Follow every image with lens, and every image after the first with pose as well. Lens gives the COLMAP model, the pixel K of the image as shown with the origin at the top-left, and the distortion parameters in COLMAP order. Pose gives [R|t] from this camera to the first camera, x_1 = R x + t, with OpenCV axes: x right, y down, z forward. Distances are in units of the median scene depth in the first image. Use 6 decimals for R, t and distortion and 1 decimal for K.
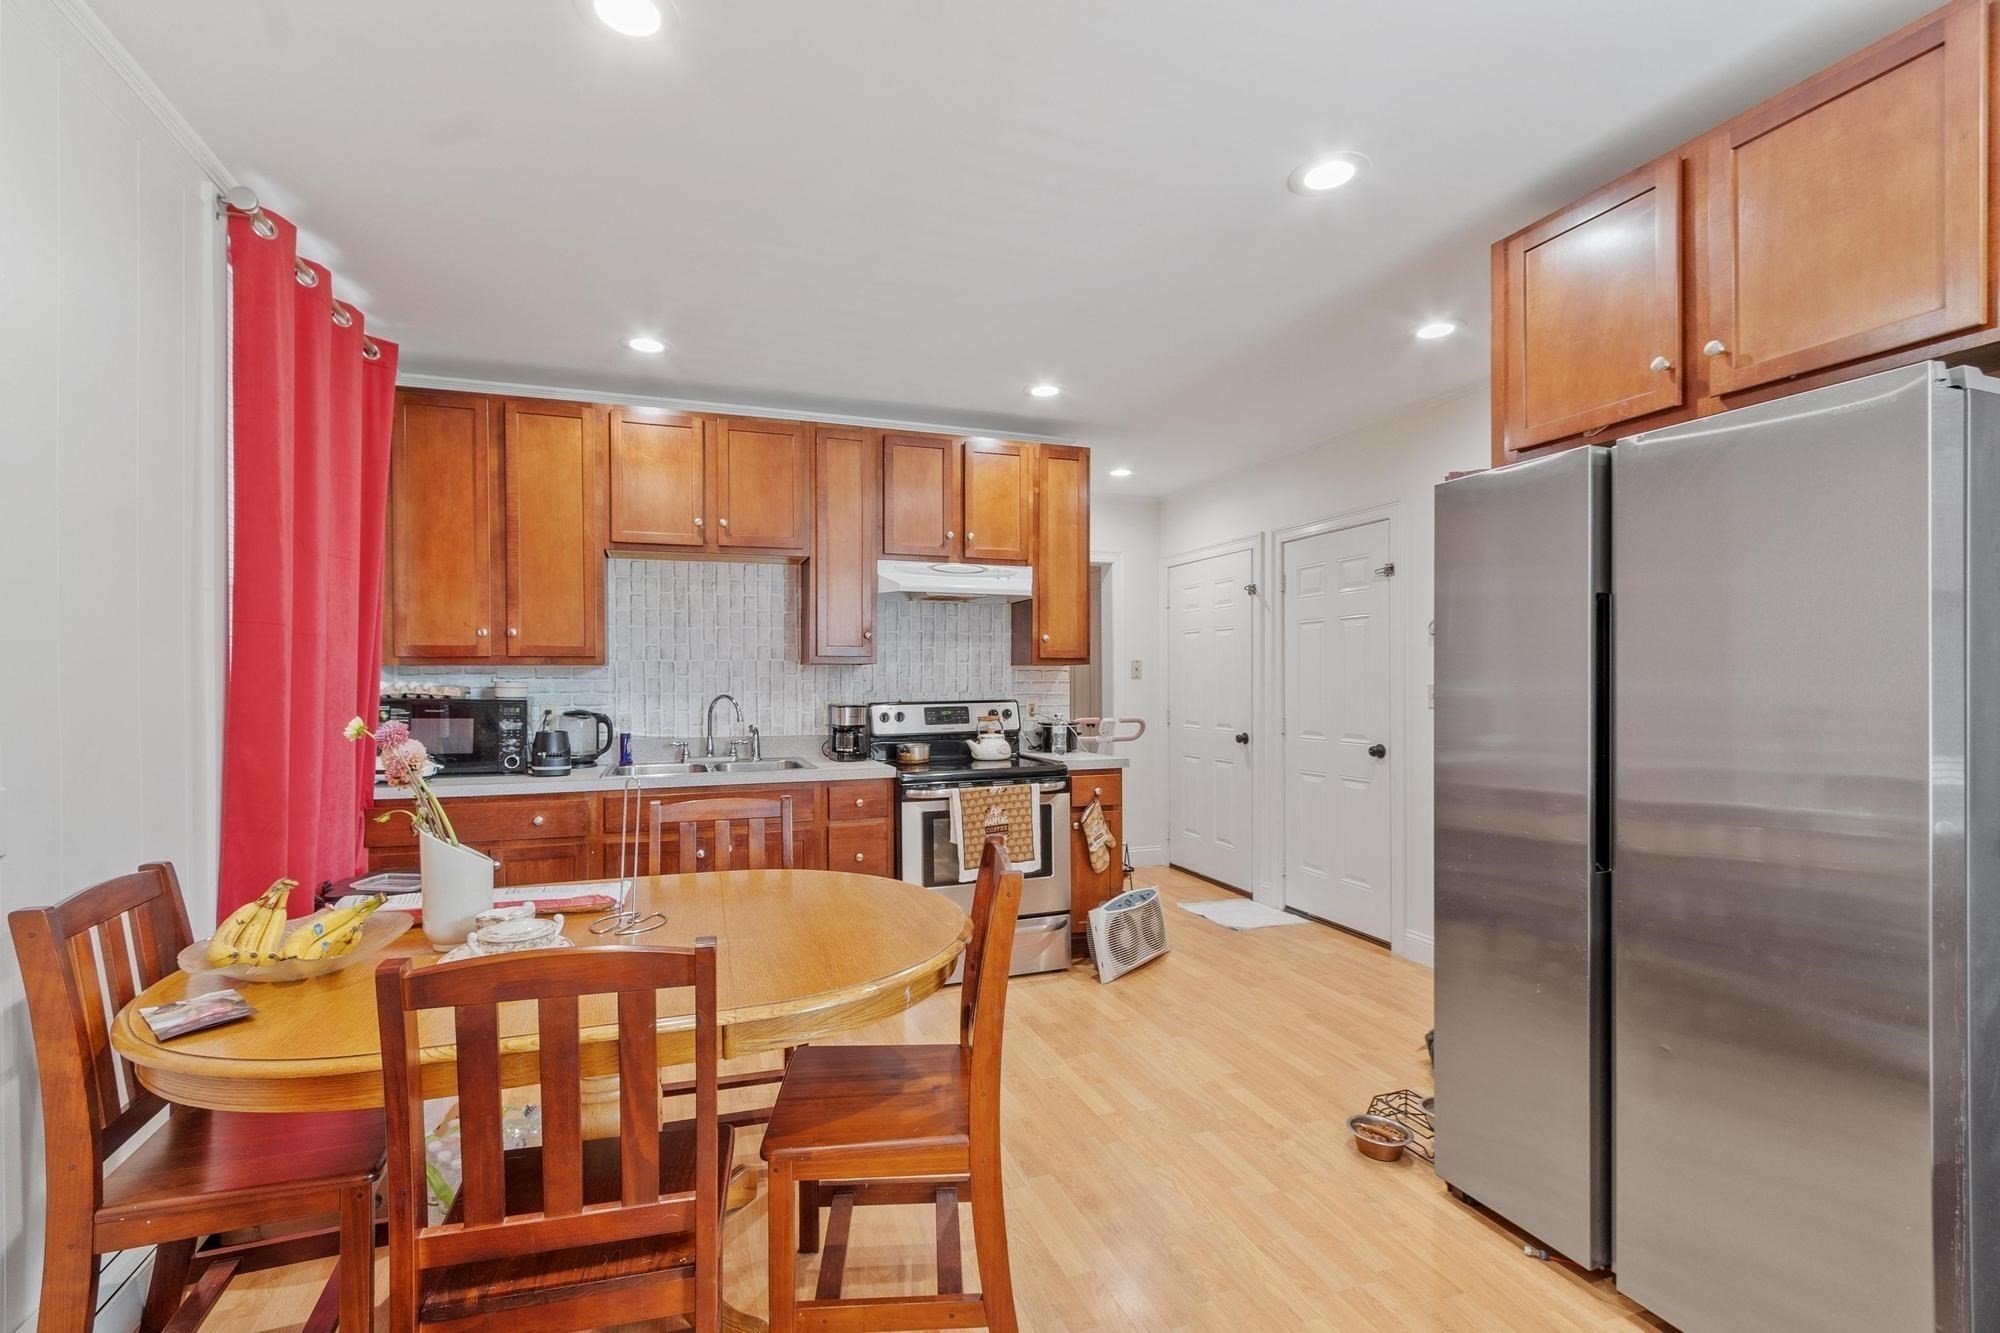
lens RADIAL K [[873.7, 0, 995.2], [0, 873.7, 672.1], [0, 0, 1]] dist [0.004237, -0.001191]
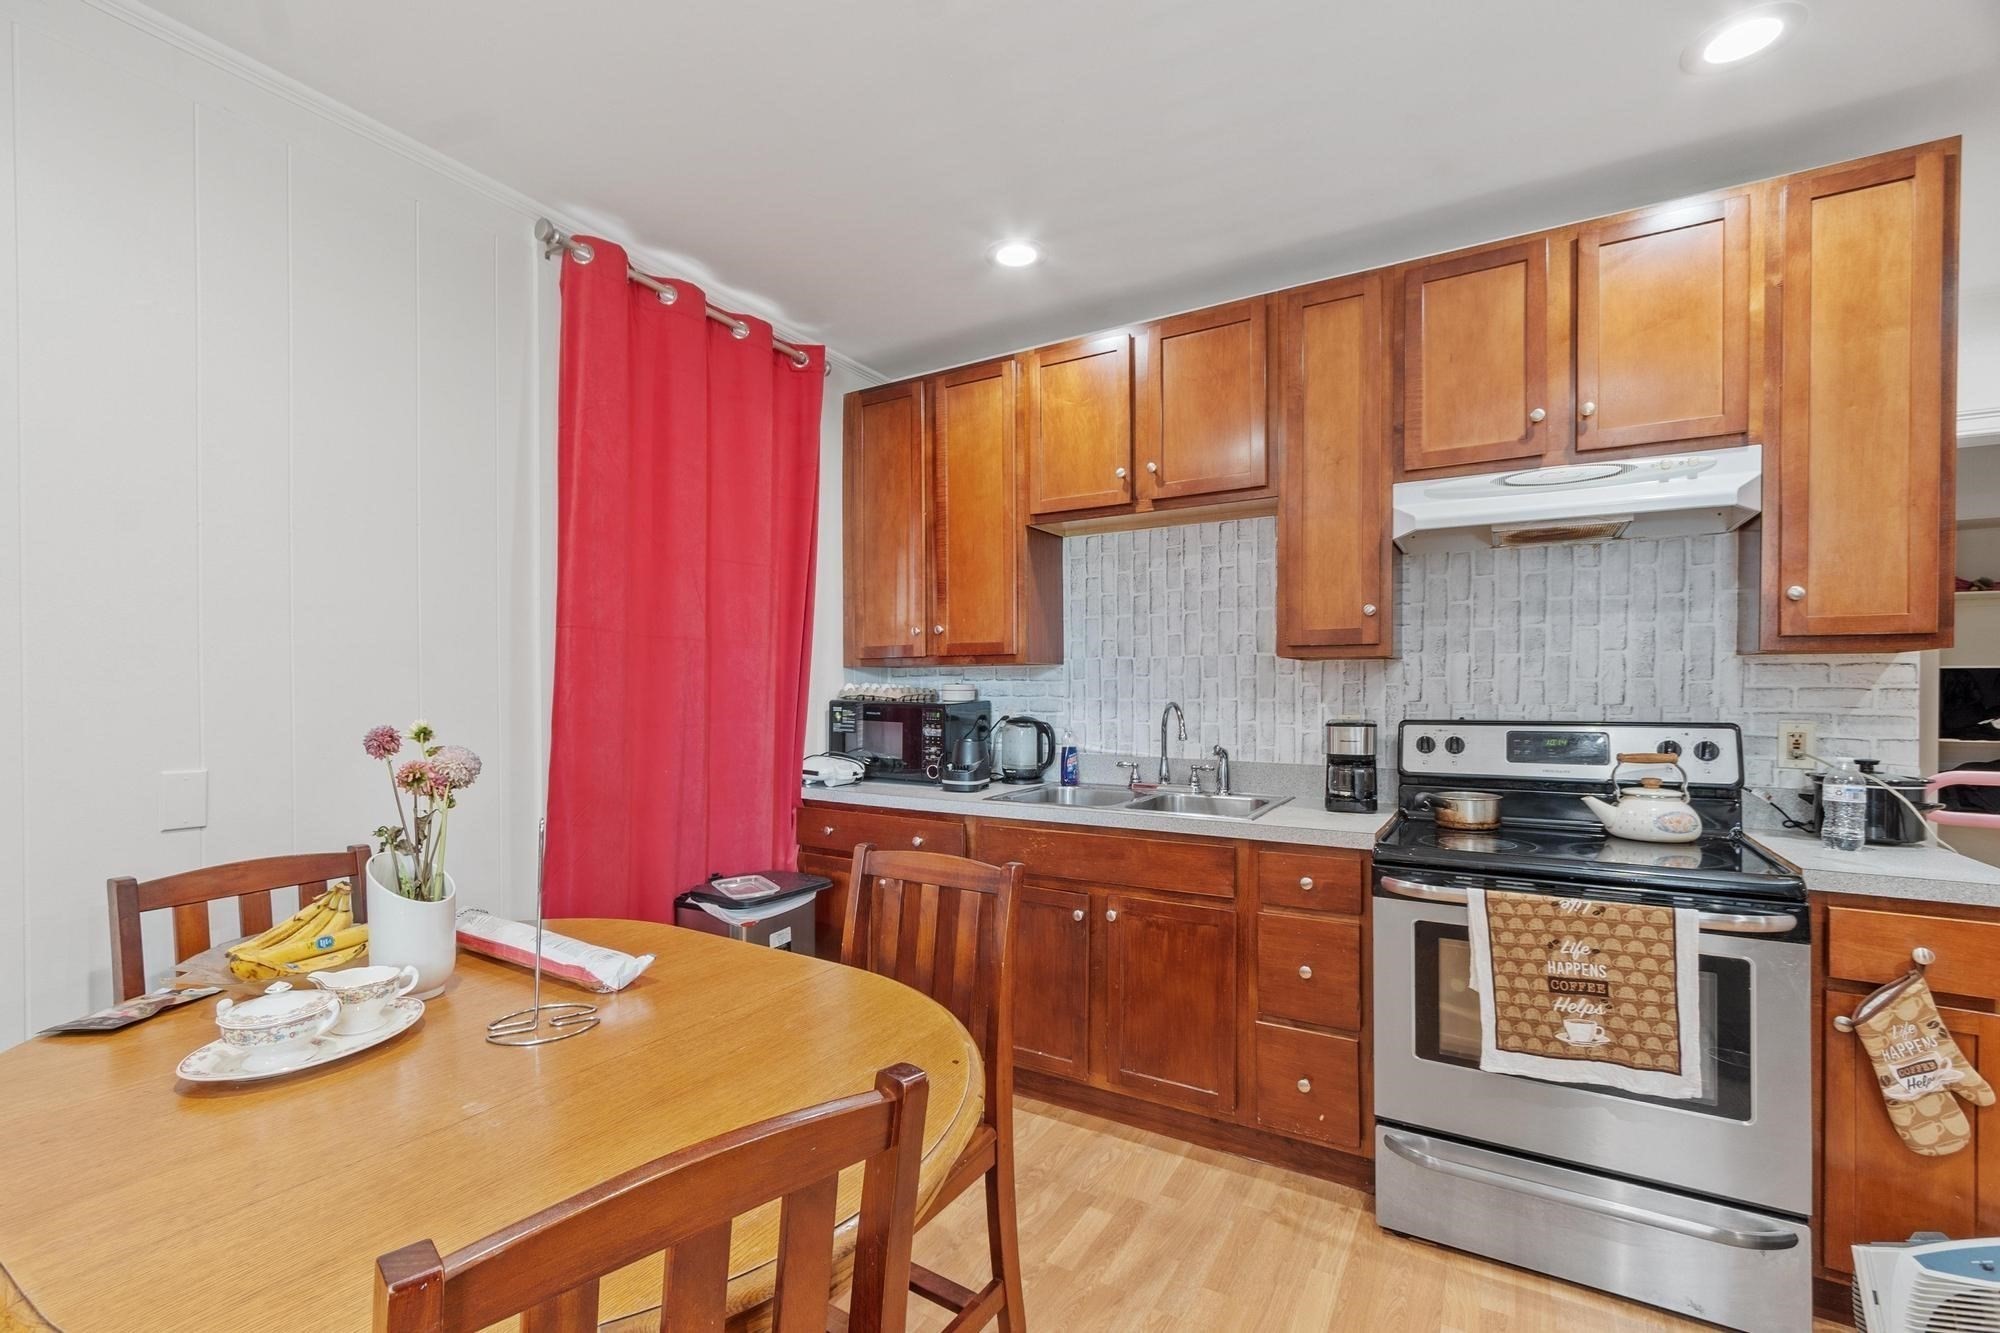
lens RADIAL K [[873.7, 0, 1004.5], [0, 873.7, 686.0], [0, 0, 1]] dist [0.004237, -0.001191]
pose [[0.619675, 0.003029, -0.784853, 0.176002], [0.003571, 0.999971, 0.006678, 0.006374], [0.784851, -0.006941, 0.619646, 0.418837]]
